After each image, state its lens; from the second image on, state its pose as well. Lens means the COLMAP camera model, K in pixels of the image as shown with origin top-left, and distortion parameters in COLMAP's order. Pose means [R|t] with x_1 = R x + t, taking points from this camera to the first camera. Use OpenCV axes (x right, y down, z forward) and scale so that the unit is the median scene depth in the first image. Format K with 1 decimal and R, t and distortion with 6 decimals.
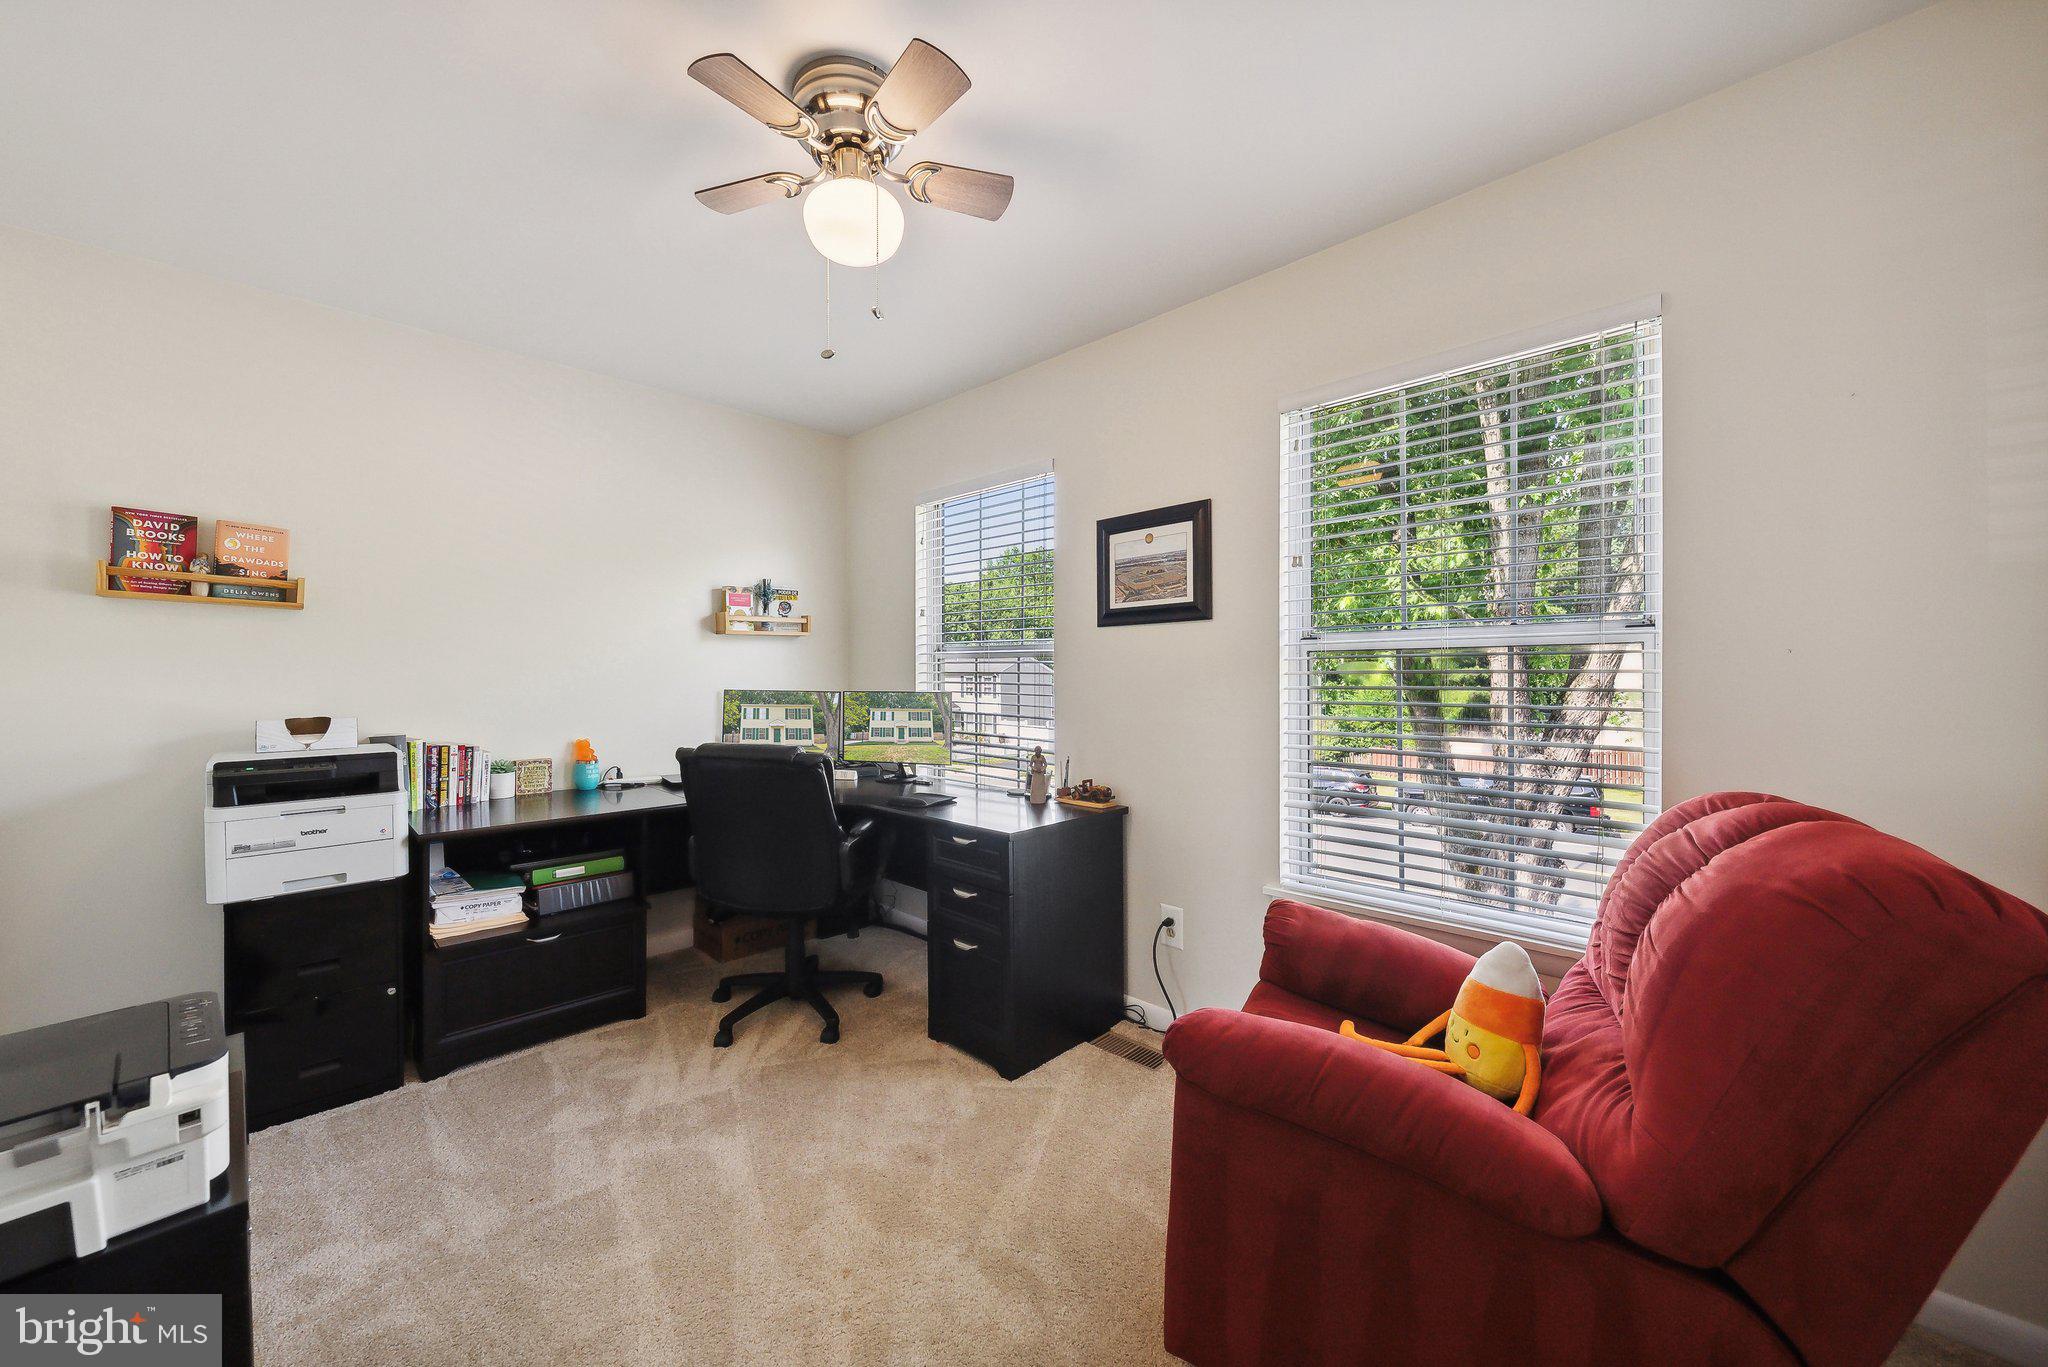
lens RADIAL K [[757.0, 0, 987.0], [0, 757.0, 686.2], [0, 0, 1]] dist [0.000716, 0.000035]
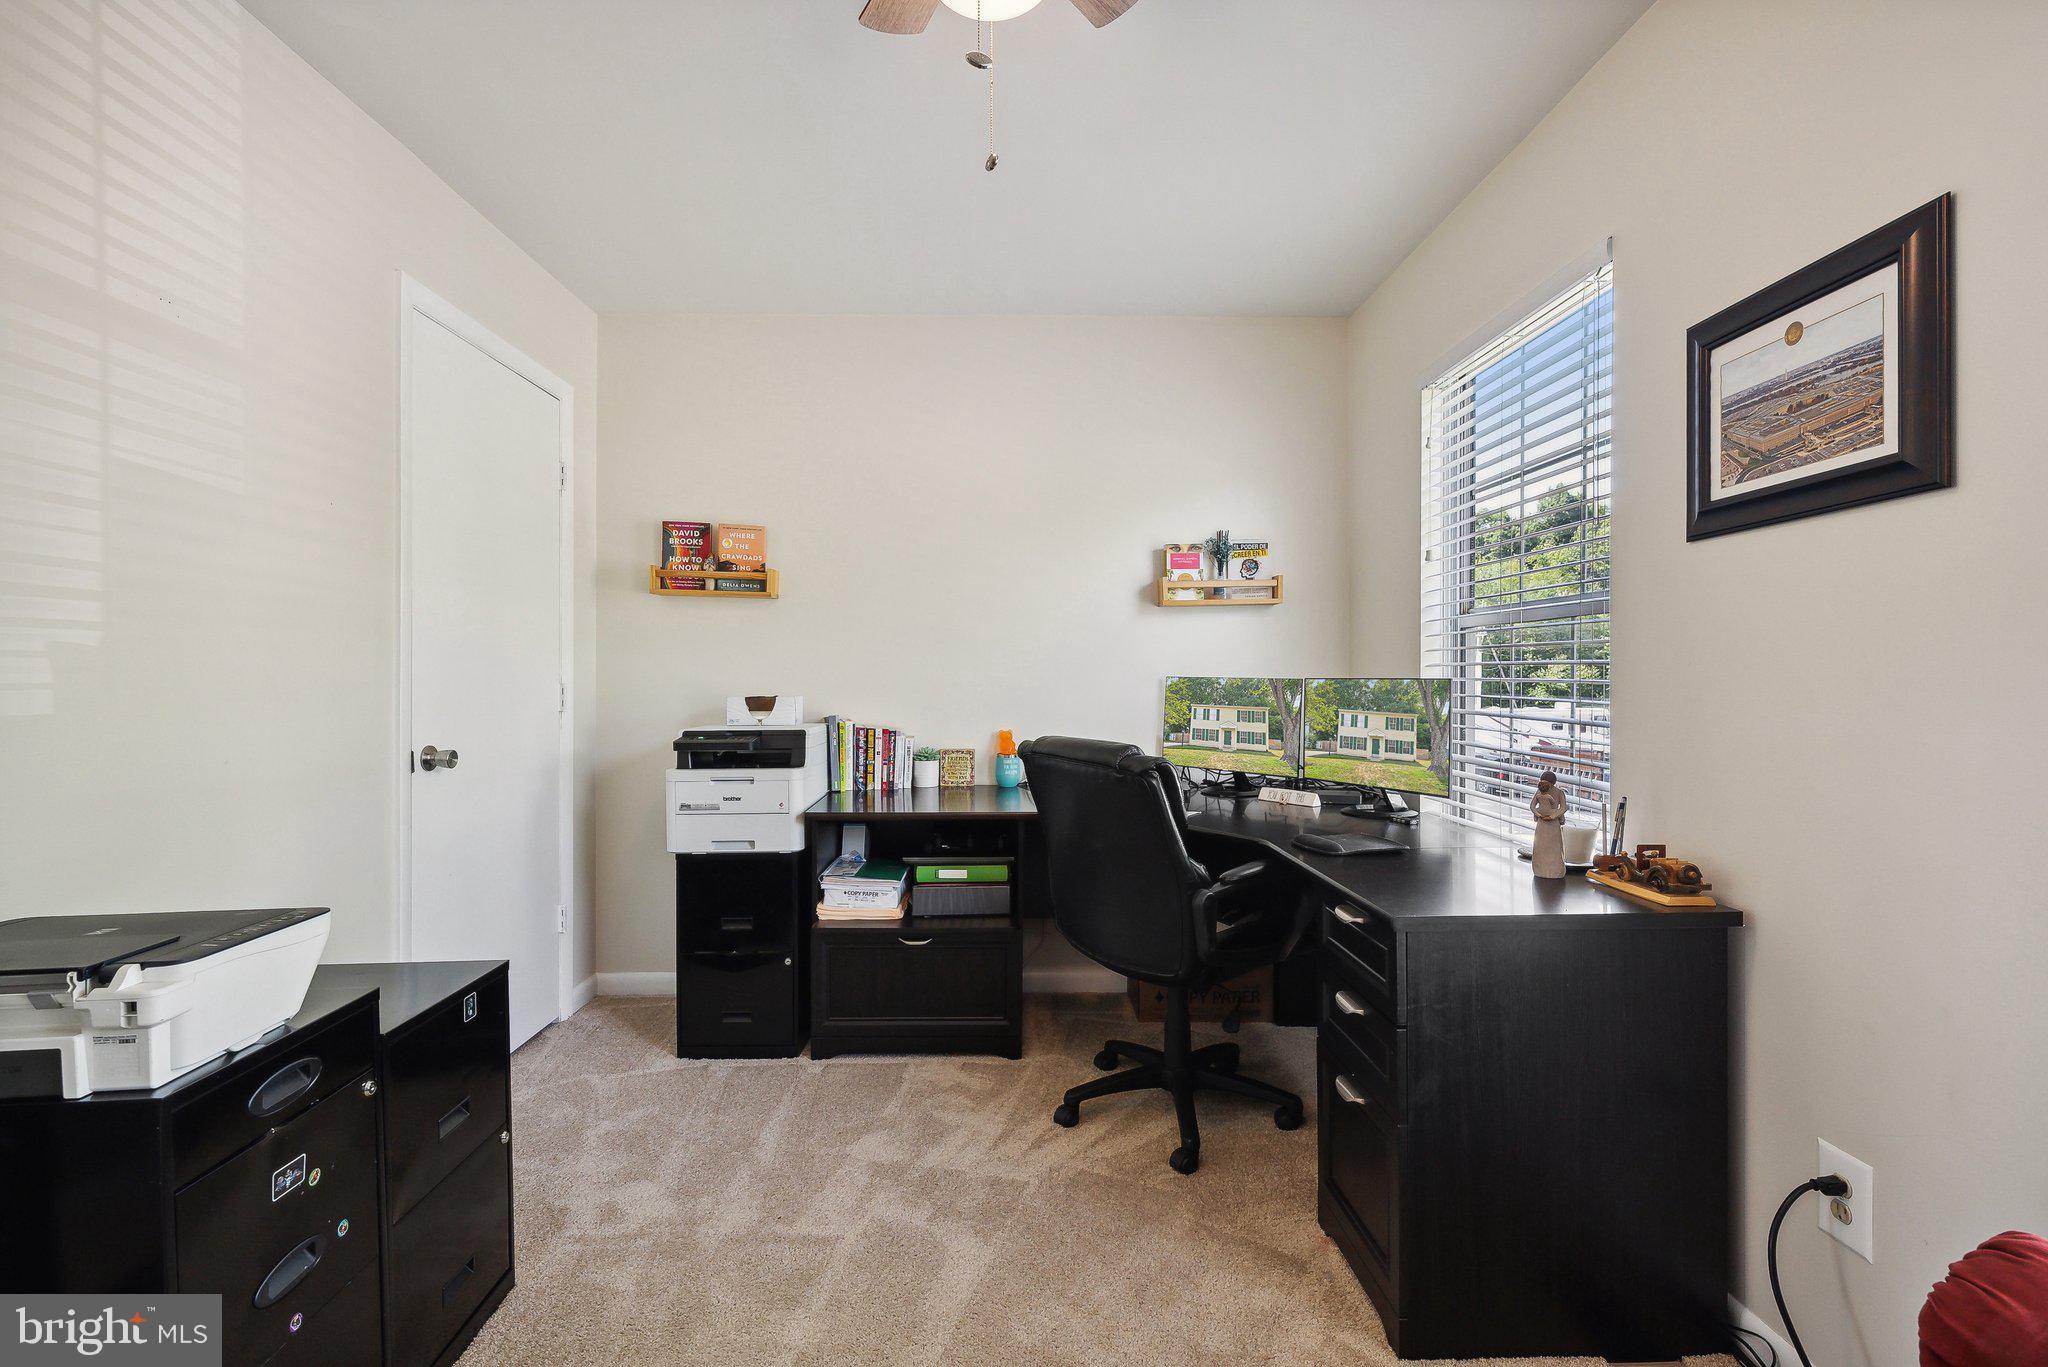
lens RADIAL K [[906.8, 0, 1020.9], [0, 906.8, 691.1], [0, 0, 1]] dist [0.000532, -0.000249]
pose [[0.728556, 0.010420, -0.684907, 0.251100], [-0.011402, 0.999930, 0.003084, 0.024766], [0.684892, 0.005562, 0.728624, 0.280407]]
